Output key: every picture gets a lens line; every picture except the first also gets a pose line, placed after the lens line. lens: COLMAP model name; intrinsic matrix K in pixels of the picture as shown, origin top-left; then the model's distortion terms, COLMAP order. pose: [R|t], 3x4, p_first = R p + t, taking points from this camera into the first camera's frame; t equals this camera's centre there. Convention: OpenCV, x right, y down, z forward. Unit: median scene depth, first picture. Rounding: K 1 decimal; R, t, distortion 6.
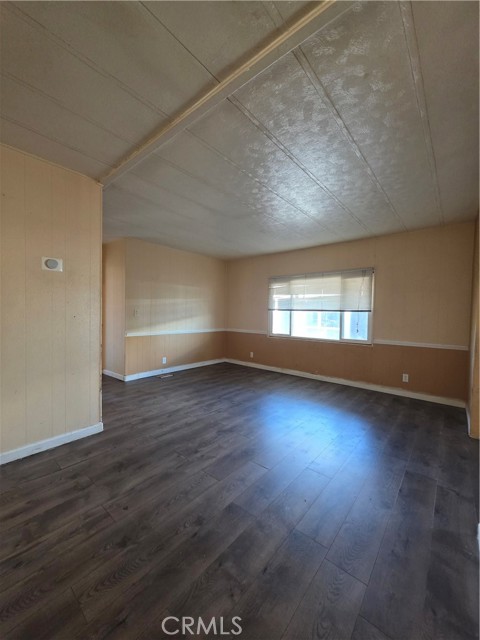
lens RADIAL K [[256.6, 0, 221.8], [0, 256.6, 321.1], [0, 0, 1]] dist [-0.001616, 0.000321]
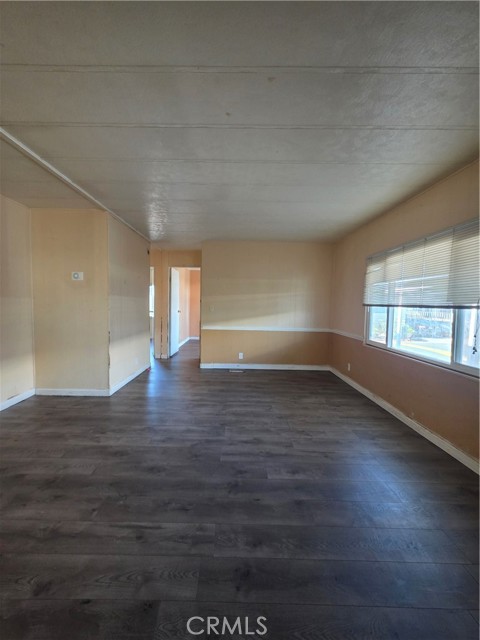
lens RADIAL K [[256.6, 0, 239.2], [0, 256.6, 316.8], [0, 0, 1]] dist [-0.001616, 0.000321]
pose [[0.662276, 0.030844, -0.748624, 0.563095], [-0.030794, 0.999429, 0.013936, -0.014159], [0.748626, 0.013823, 0.662848, 0.352703]]
